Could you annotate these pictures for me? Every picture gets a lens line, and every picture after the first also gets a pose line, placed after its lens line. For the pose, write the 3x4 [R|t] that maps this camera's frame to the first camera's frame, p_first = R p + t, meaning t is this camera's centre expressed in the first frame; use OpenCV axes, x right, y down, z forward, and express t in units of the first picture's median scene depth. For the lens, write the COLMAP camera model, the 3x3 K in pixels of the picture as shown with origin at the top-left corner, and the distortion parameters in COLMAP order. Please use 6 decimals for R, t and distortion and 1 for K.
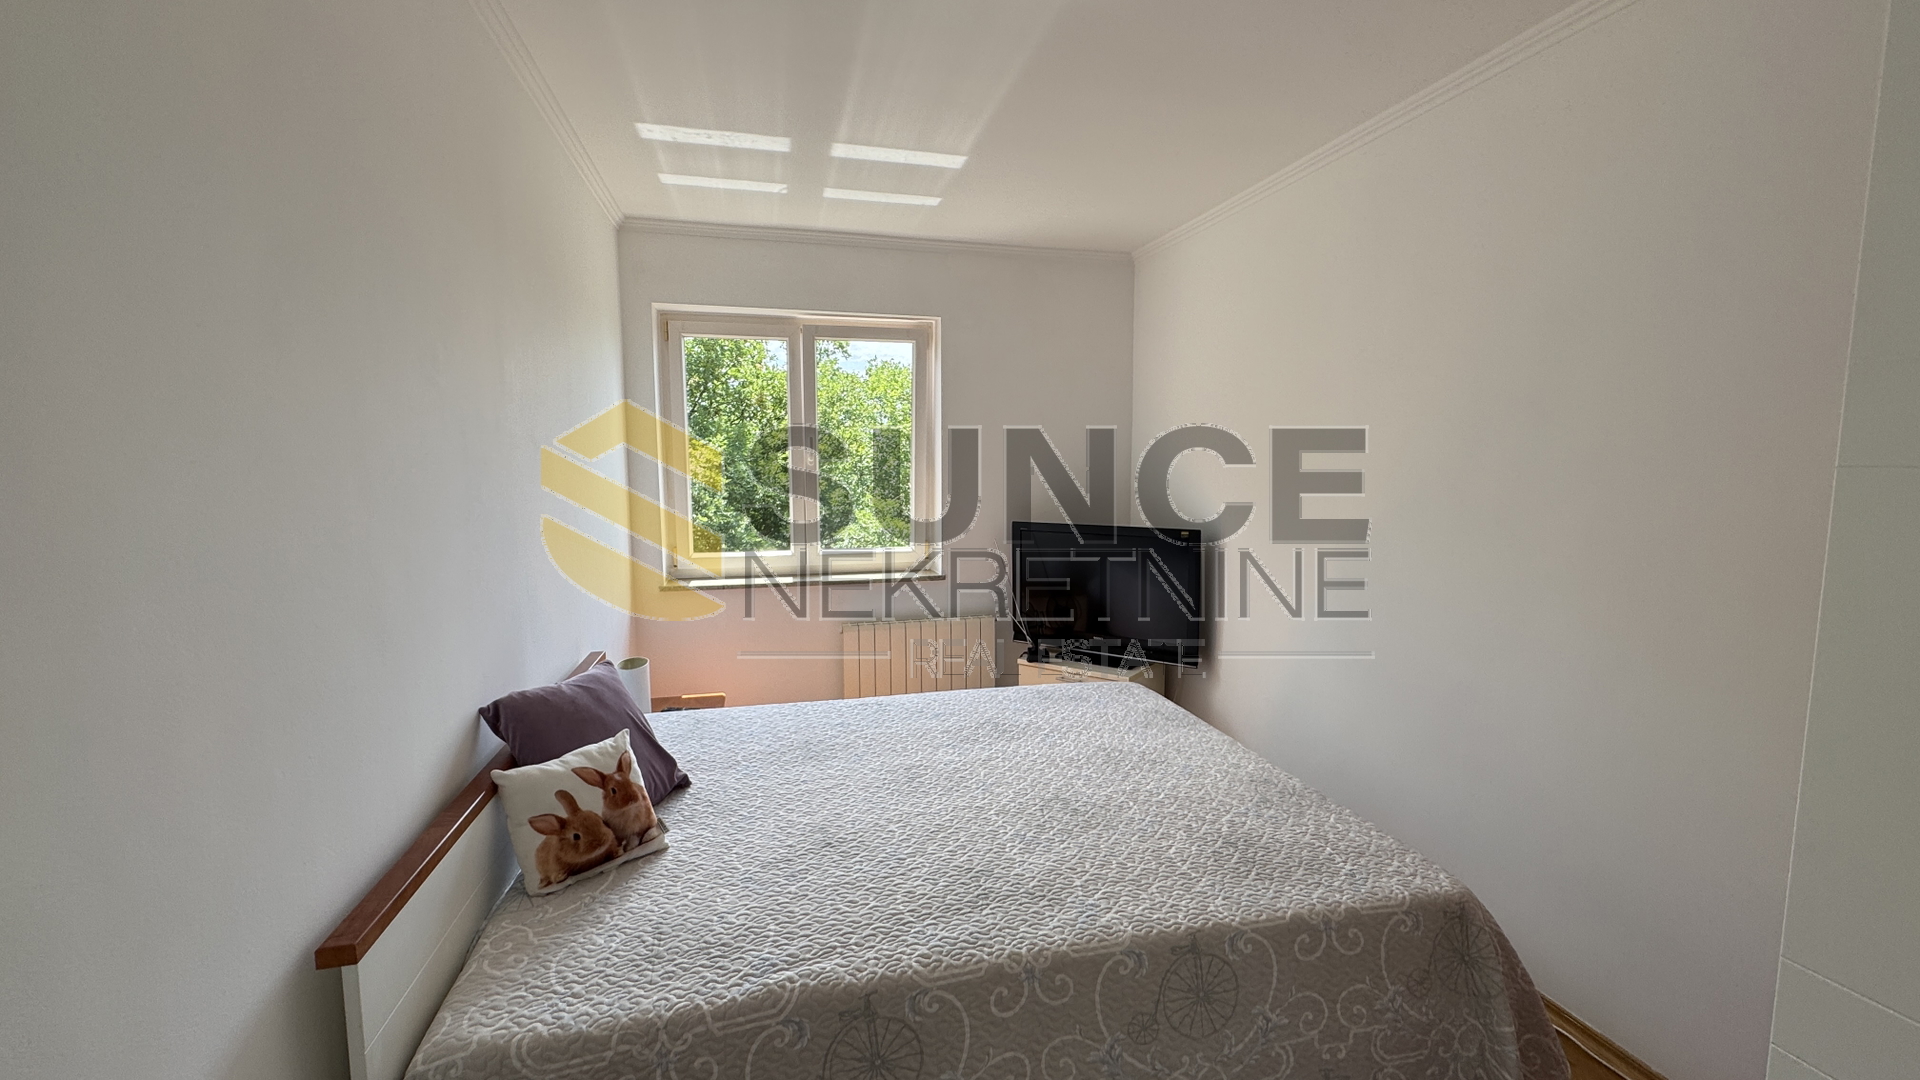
lens RADIAL K [[769.3, 0, 958.3], [0, 769.3, 539.2], [0, 0, 1]] dist [0.000301, -0.000073]
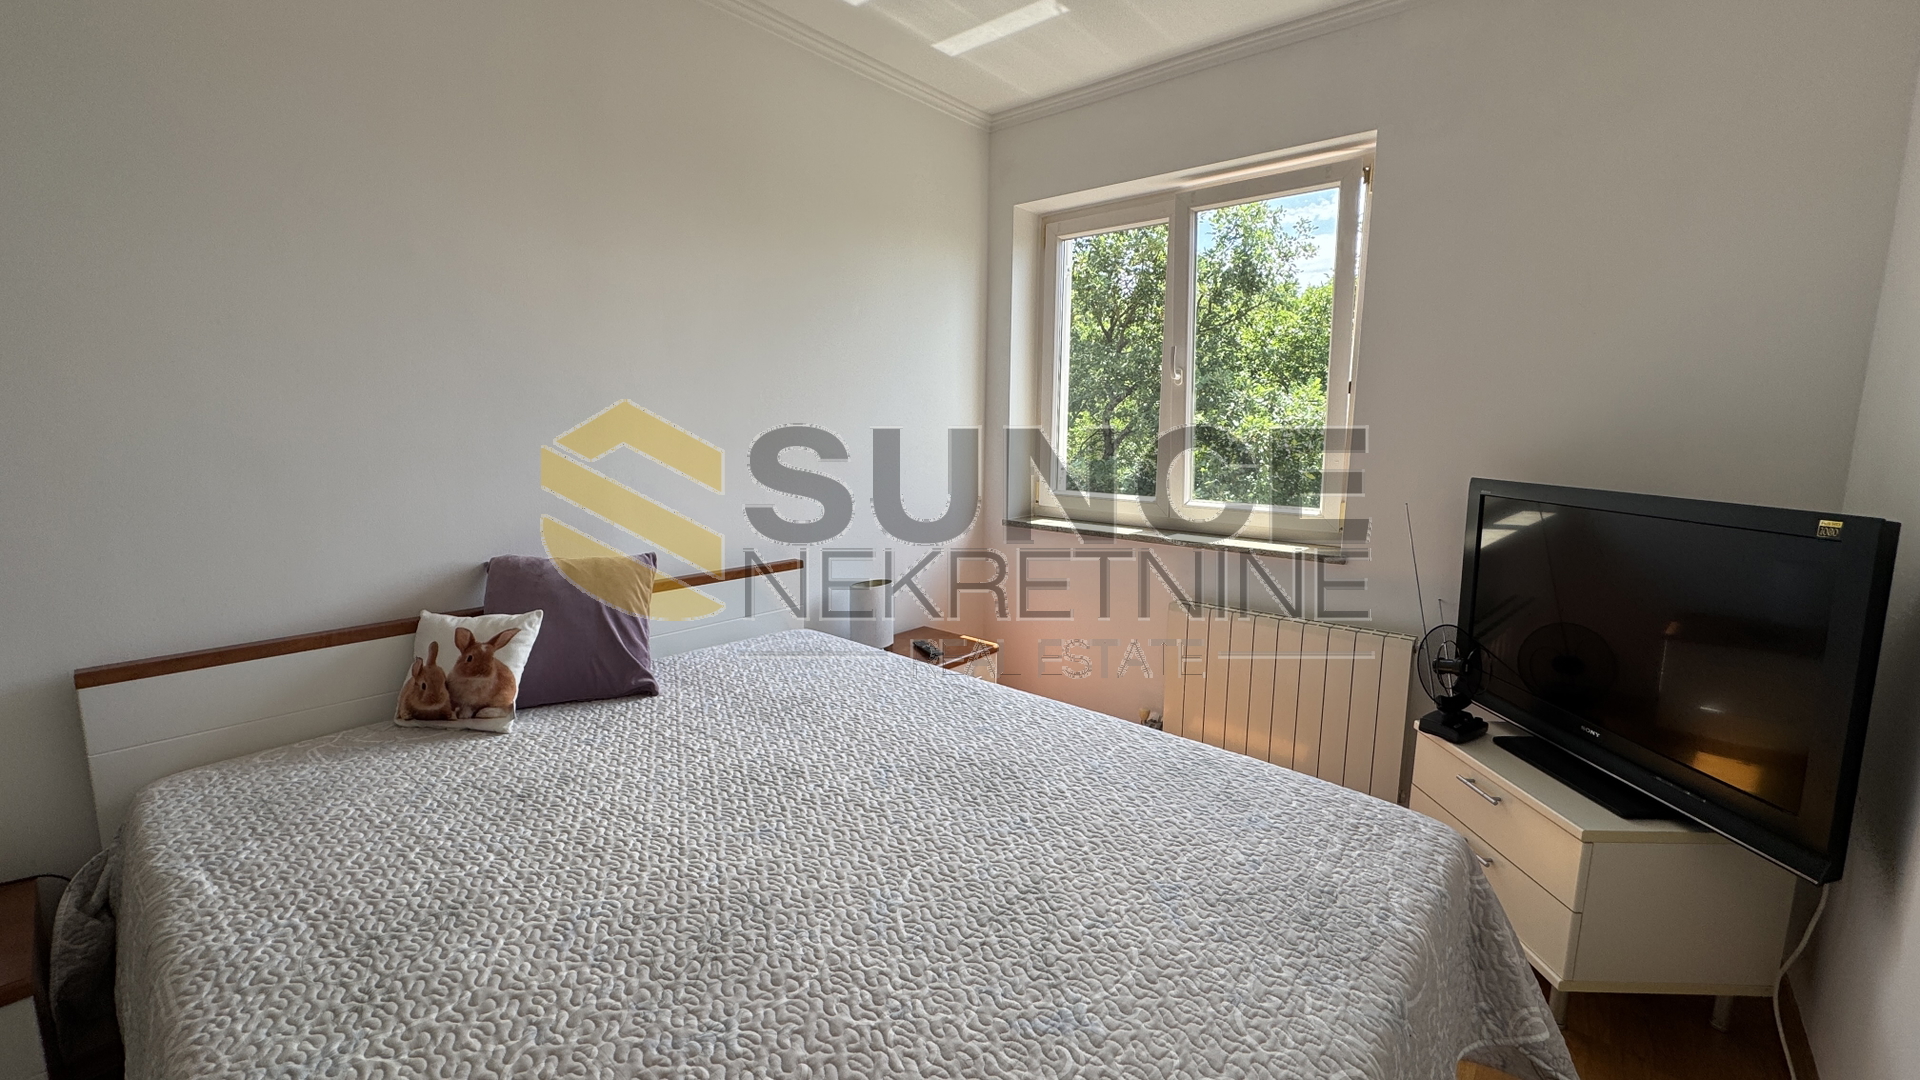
lens RADIAL K [[769.3, 0, 951.9], [0, 769.3, 533.7], [0, 0, 1]] dist [0.000301, -0.000073]
pose [[0.574093, 0.128967, -0.808569, 0.693177], [-0.098883, 0.991210, 0.087890, 0.006554], [0.812797, 0.029497, 0.581800, 0.869045]]
